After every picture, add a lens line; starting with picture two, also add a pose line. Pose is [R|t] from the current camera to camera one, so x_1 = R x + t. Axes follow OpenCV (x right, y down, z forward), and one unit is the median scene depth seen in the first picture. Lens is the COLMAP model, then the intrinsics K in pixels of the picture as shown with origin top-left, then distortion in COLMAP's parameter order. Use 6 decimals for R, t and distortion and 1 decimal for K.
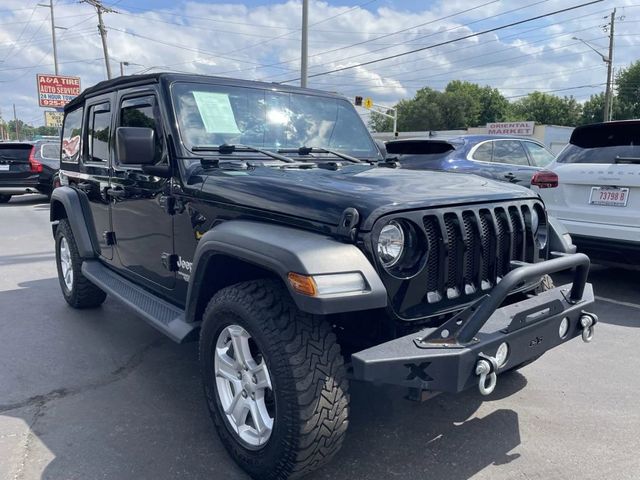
lens RADIAL K [[493.2, 0, 323.2], [0, 493.2, 242.8], [0, 0, 1]] dist [0.047322, -0.037855]
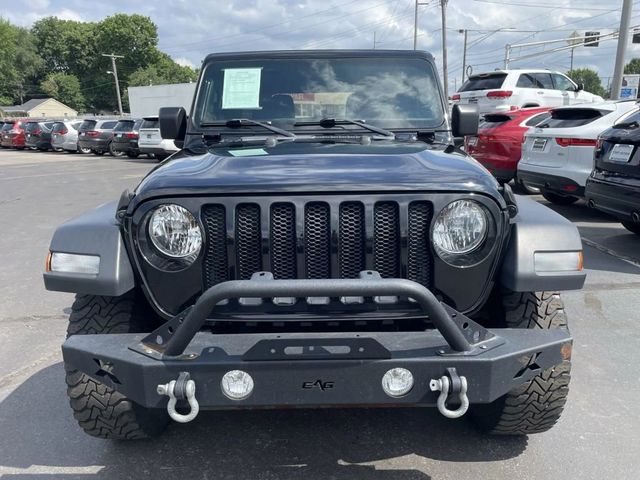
lens RADIAL K [[493.2, 0, 325.8], [0, 493.2, 242.4], [0, 0, 1]] dist [0.047322, -0.037855]
pose [[0.778940, 0.130660, -0.613336, 0.685864], [-0.091240, 0.991259, 0.095295, -0.068000], [0.620426, -0.018268, 0.784052, 0.342175]]
